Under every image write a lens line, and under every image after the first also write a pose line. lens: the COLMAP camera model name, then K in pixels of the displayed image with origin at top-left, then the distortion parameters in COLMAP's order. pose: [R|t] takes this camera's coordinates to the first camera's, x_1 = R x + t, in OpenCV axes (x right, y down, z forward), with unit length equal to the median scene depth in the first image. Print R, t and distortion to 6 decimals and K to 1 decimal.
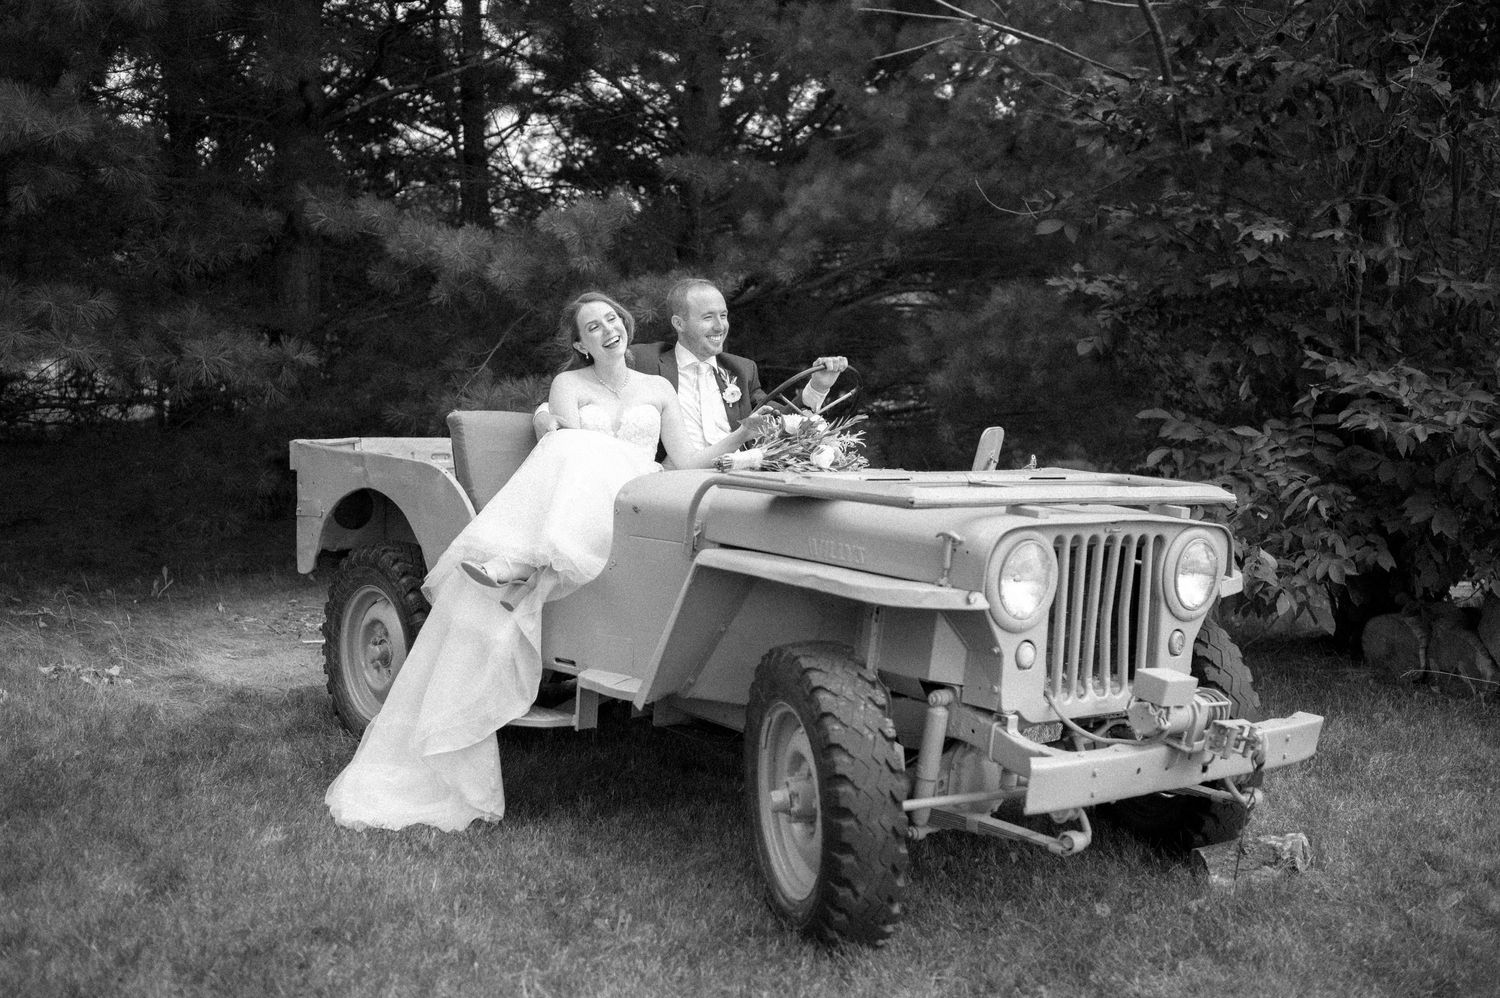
lens RADIAL K [[1585.9, 0, 752.2], [0, 1585.9, 494.7], [0, 0, 1]] dist [-0.009821, 0.000000]
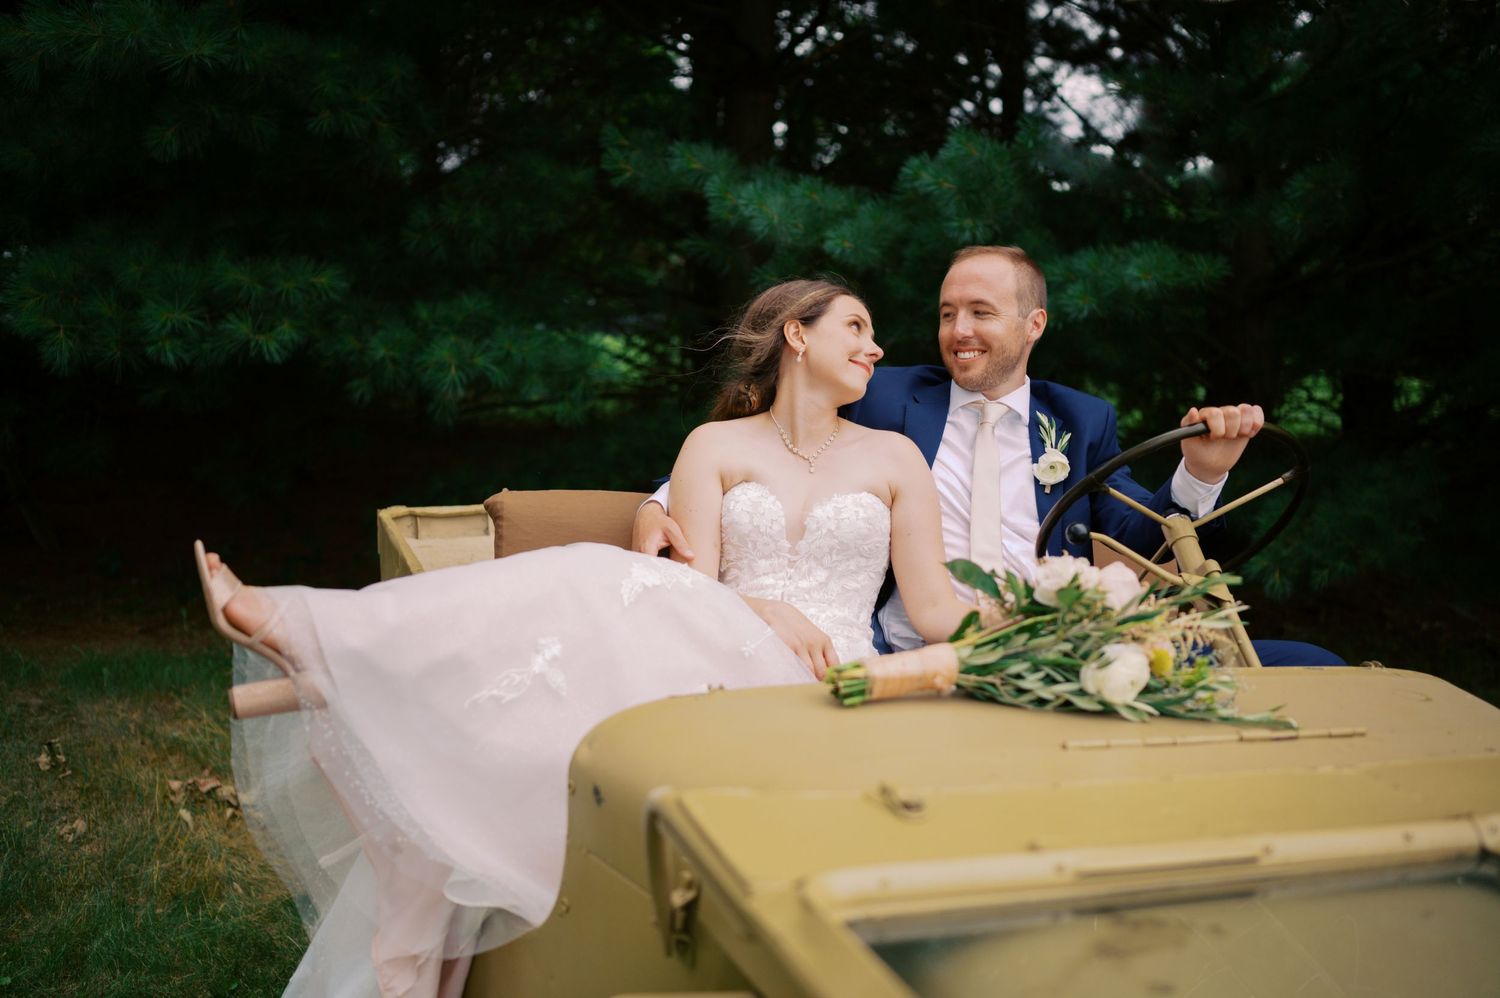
lens RADIAL K [[1585.9, 0, 751.1], [0, 1585.9, 499.7], [0, 0, 1]] dist [-0.009821, 0.000000]
pose [[0.926457, 0.041845, -0.374068, 0.107915], [-0.037584, 0.999119, 0.018680, -0.072245], [0.374520, -0.003248, 0.927213, 0.603990]]
